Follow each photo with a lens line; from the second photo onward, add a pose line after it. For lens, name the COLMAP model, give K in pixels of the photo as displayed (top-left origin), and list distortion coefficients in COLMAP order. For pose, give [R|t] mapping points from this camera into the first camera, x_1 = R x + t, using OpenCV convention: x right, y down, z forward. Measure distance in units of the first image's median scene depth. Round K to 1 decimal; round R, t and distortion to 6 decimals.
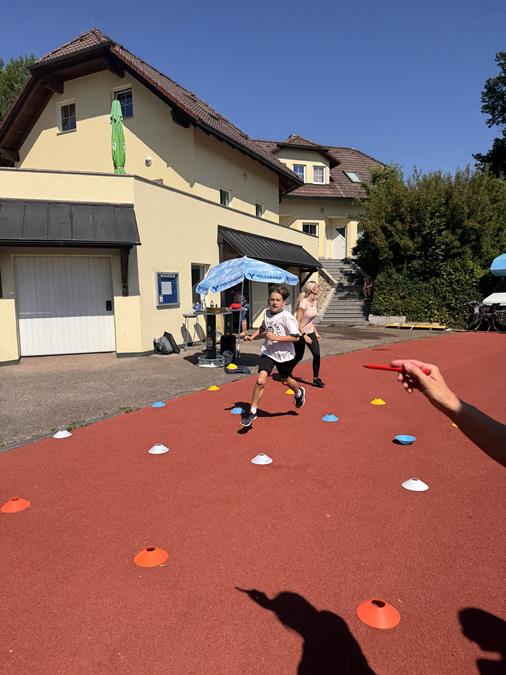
lens RADIAL K [[480.3, 0, 245.3], [0, 480.3, 364.2], [0, 0, 1]] dist [0.032034, -0.057625]
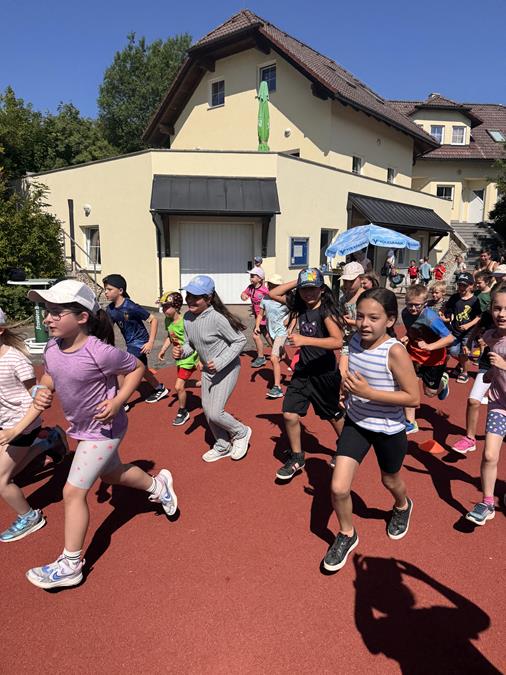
lens RADIAL K [[480.3, 0, 248.8], [0, 480.3, 349.5], [0, 0, 1]] dist [0.032034, -0.057625]
pose [[0.969200, 0.067950, -0.236715, 0.004592], [-0.056691, 0.996927, 0.054057, 0.011624], [0.239661, -0.038972, 0.970074, -0.083816]]
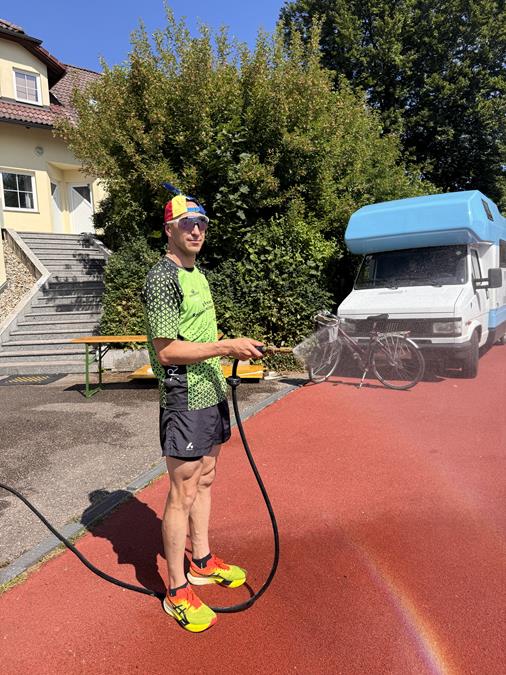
lens RADIAL K [[480.3, 0, 247.6], [0, 480.3, 350.2], [0, 0, 1]] dist [0.032034, -0.057625]
pose [[0.925892, -0.069375, 0.371365, 0.238637], [0.079740, 0.996736, -0.012607, -0.090312], [-0.369278, 0.041286, 0.928401, 0.594608]]
